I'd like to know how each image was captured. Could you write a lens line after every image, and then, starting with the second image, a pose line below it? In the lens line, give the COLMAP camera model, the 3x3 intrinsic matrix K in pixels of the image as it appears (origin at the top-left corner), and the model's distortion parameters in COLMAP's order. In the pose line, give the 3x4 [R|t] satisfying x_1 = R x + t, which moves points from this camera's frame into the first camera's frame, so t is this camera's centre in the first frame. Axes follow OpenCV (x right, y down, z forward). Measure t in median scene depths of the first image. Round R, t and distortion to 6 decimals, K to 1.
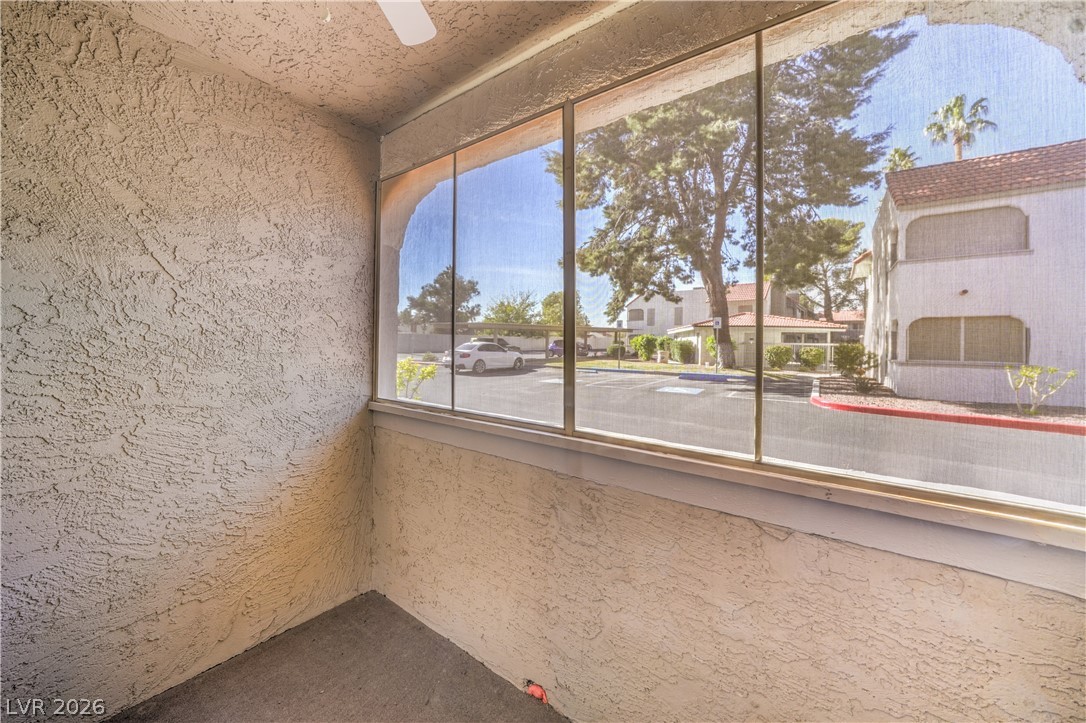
lens RADIAL K [[389.7, 0, 537.0], [0, 389.7, 337.7], [0, 0, 1]] dist [-0.018630, 0.000094]
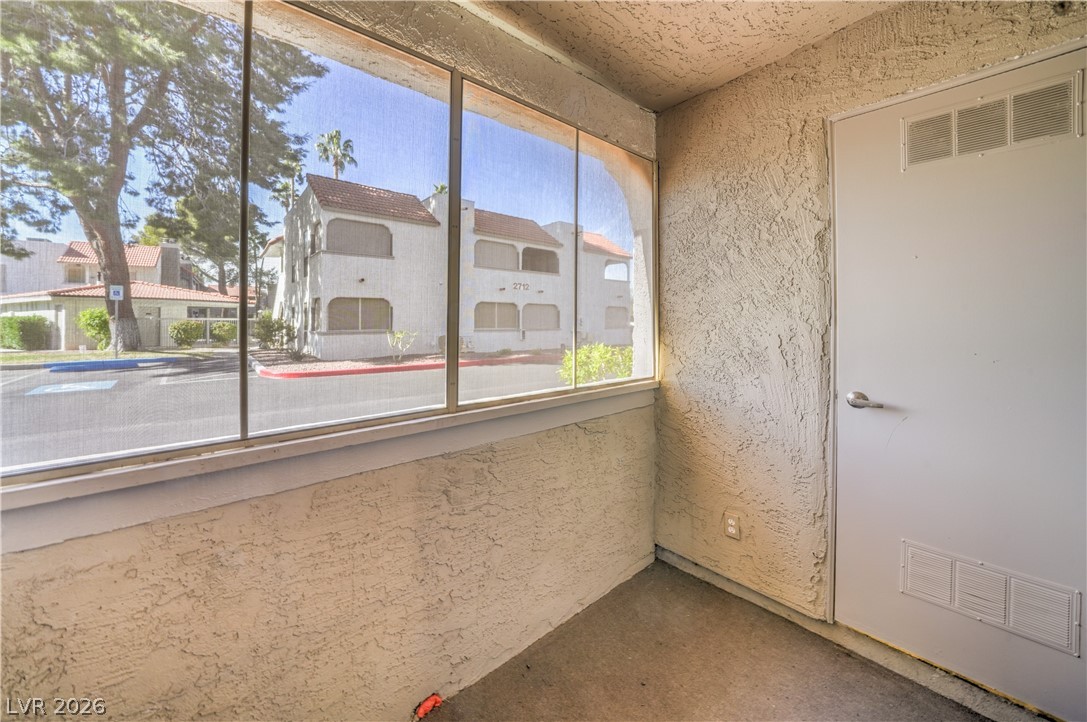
lens RADIAL K [[395.5, 0, 511.4], [0, 395.5, 320.1], [0, 0, 1]] dist [-0.023529, 0.003689]
pose [[0.267575, -0.014560, 0.963427, -0.089288], [-0.004336, 0.999857, 0.016315, 0.000095], [-0.963527, -0.008543, 0.267474, 0.063425]]
